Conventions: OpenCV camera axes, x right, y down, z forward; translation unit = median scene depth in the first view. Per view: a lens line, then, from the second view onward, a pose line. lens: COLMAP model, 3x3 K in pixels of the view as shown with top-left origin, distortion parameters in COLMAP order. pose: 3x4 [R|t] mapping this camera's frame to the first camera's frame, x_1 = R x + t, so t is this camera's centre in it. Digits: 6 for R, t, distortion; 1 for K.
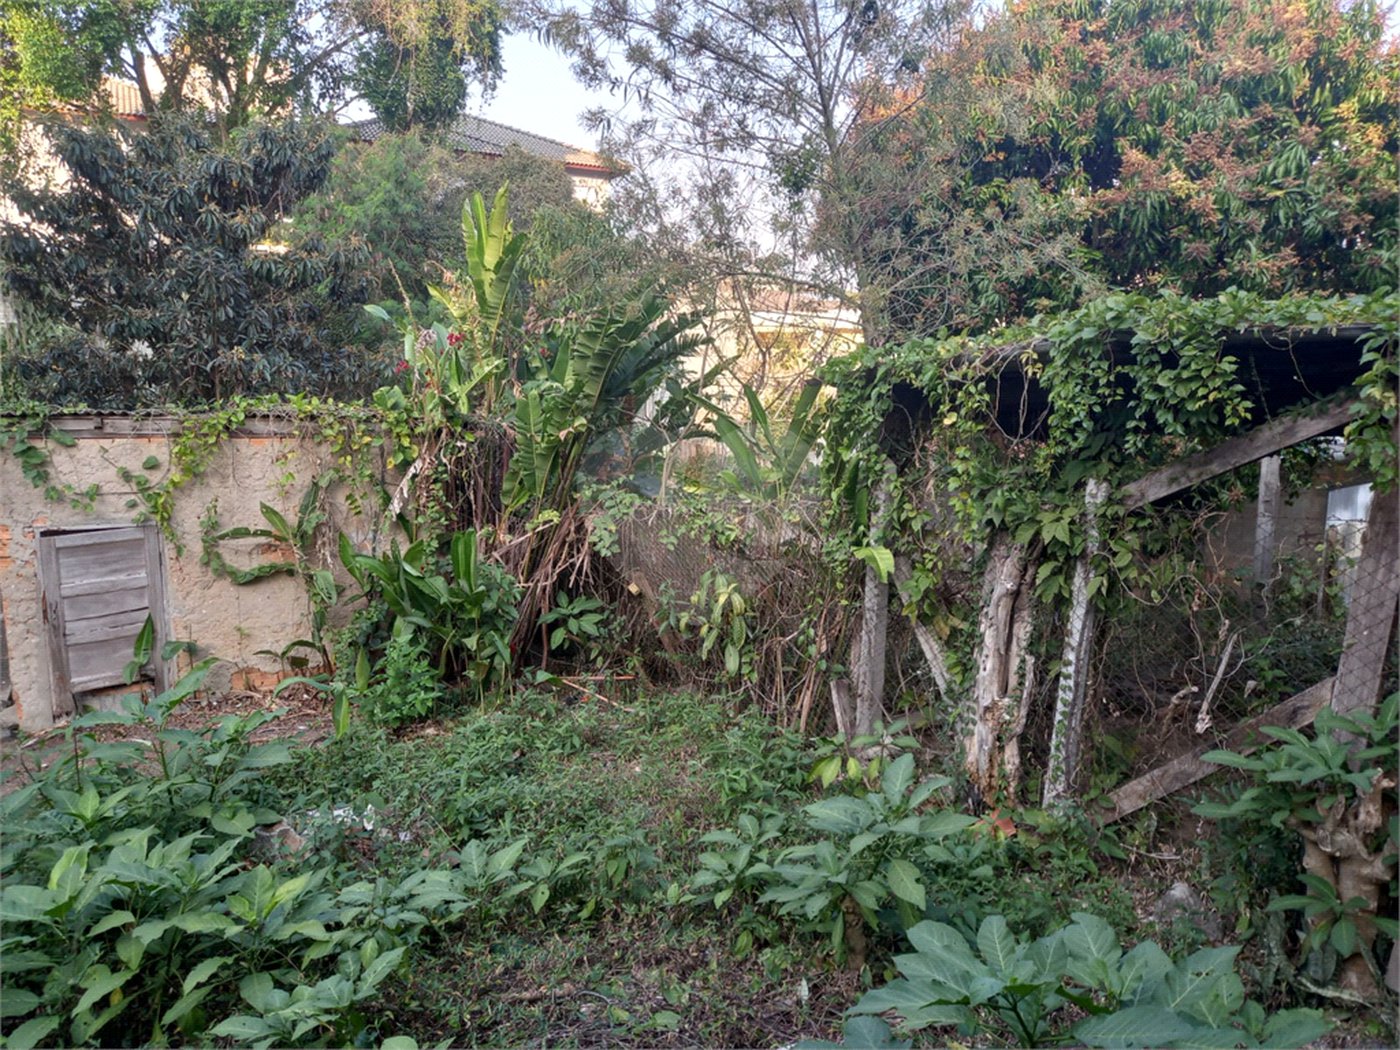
lens RADIAL K [[1022.9, 0, 681.7], [0, 1022.9, 526.3], [0, 0, 1]] dist [0.084644, -0.088005]
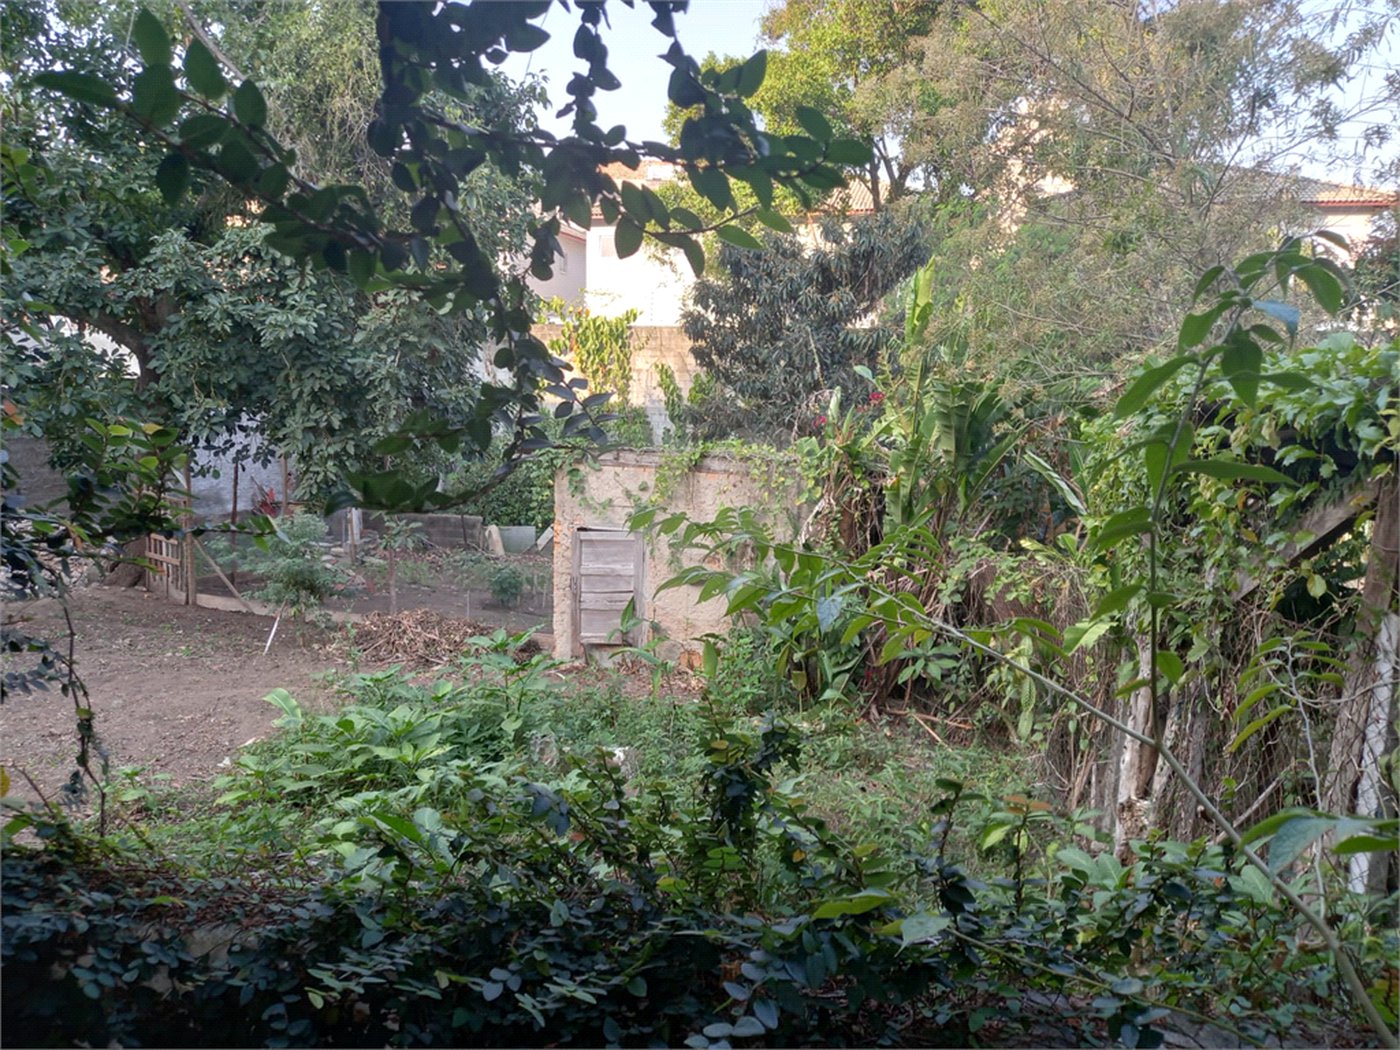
lens RADIAL K [[1022.9, 0, 681.7], [0, 1022.9, 526.3], [0, 0, 1]] dist [0.084644, -0.088005]
pose [[0.741401, 0.094535, -0.664370, 0.419514], [-0.131912, 0.991242, -0.006160, -0.006807], [0.657969, 0.092205, 0.747378, 0.031168]]
